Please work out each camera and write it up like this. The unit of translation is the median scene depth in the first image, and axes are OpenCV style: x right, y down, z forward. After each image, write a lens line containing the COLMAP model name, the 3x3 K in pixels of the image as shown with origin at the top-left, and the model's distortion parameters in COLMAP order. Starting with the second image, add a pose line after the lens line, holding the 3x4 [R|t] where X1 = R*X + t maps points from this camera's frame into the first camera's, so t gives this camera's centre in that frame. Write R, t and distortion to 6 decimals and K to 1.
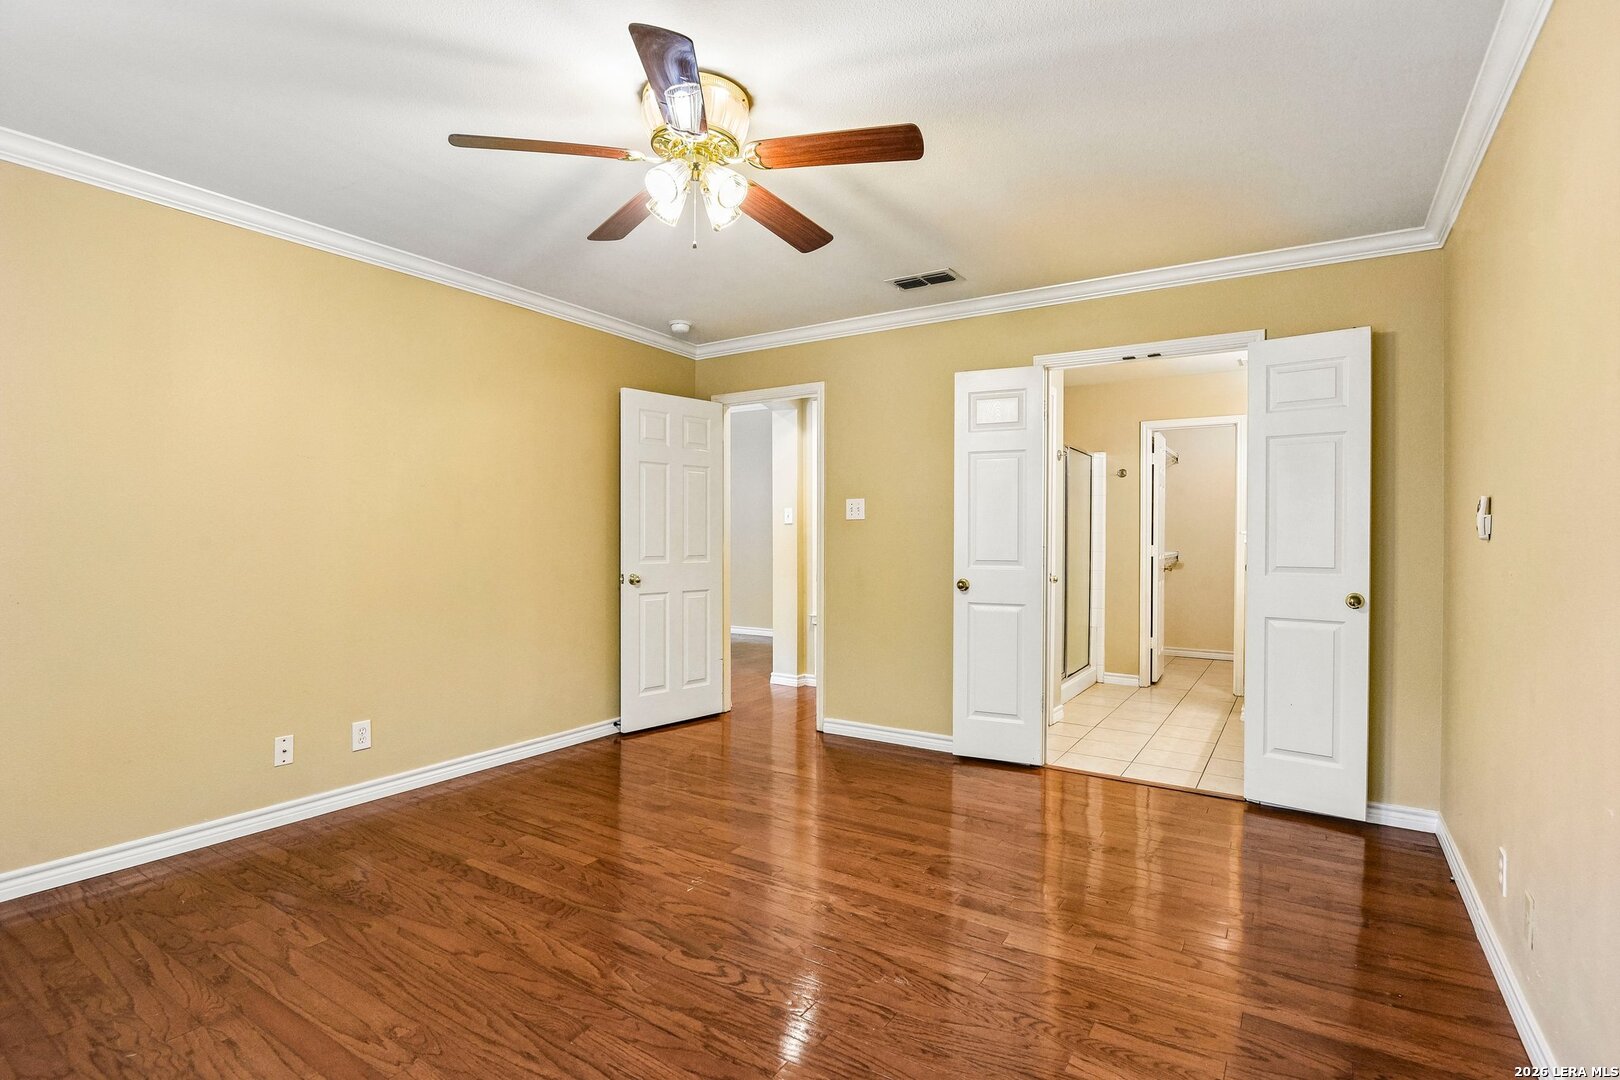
lens RADIAL K [[781.7, 0, 804.5], [0, 781.7, 541.6], [0, 0, 1]] dist [-0.002649, -0.000591]
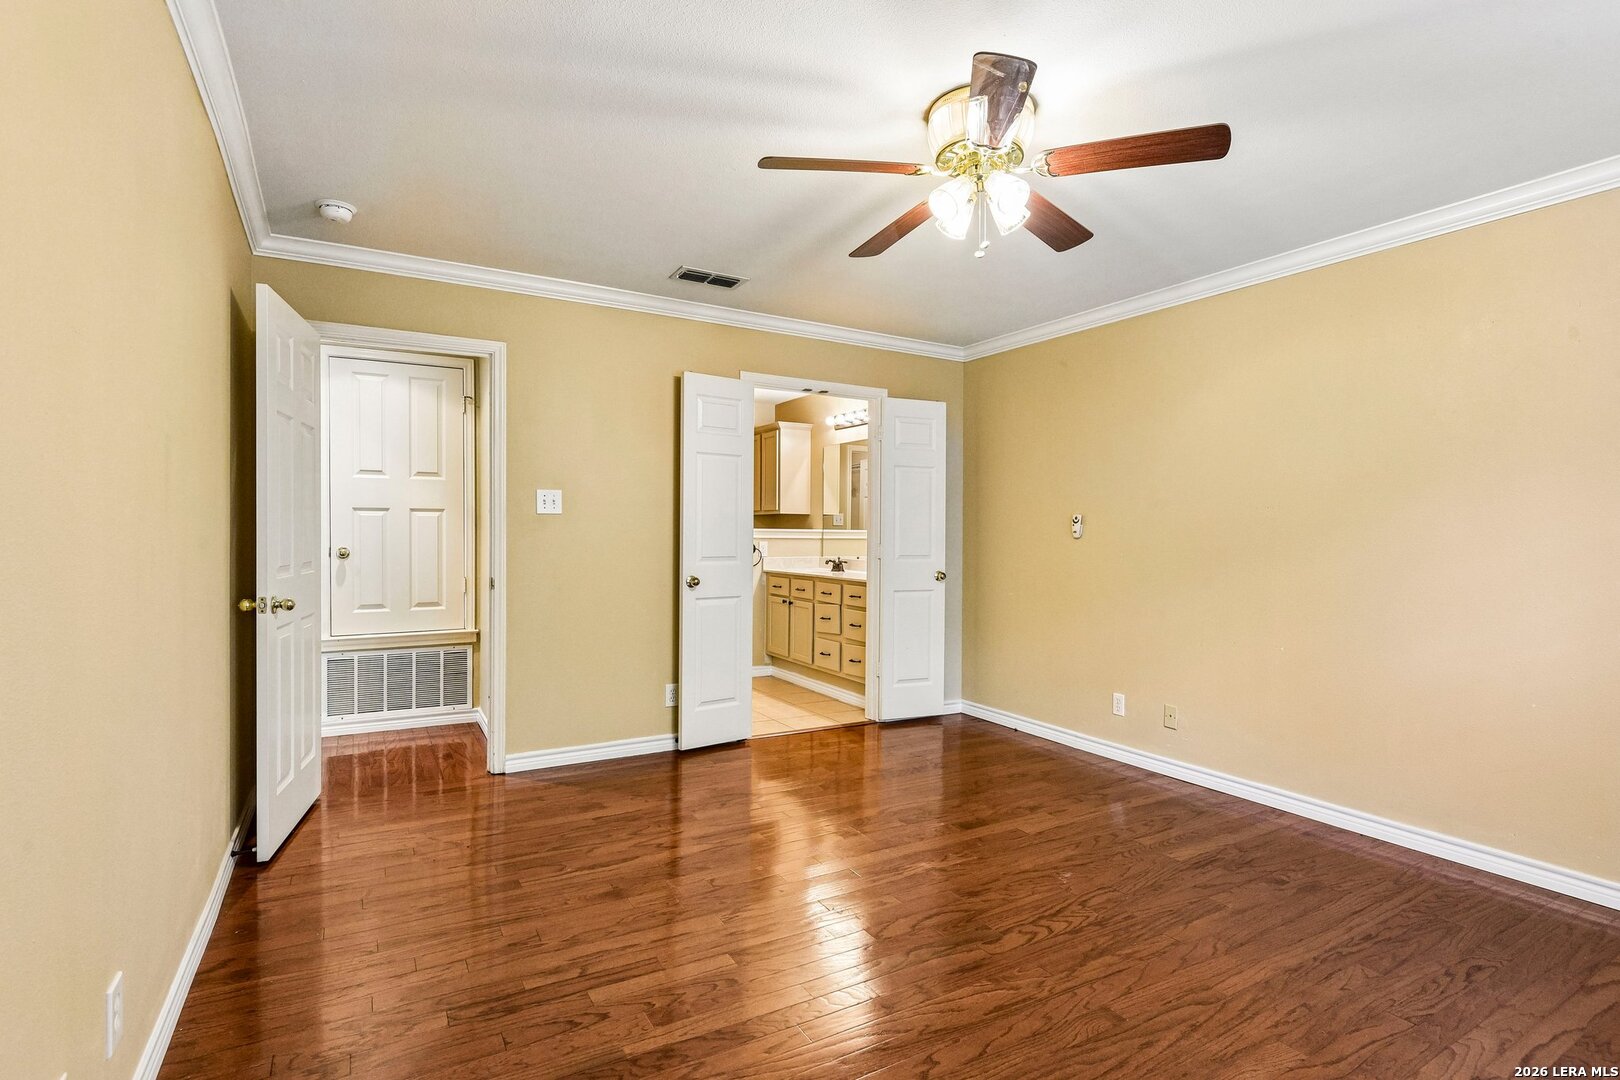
lens RADIAL K [[781.7, 0, 804.5], [0, 781.7, 541.6], [0, 0, 1]] dist [-0.002649, -0.000591]
pose [[0.459138, -0.009902, 0.888310, -0.796963], [-0.000899, 0.999932, 0.011611, -0.010905], [-0.888364, -0.006129, 0.459098, 0.503673]]
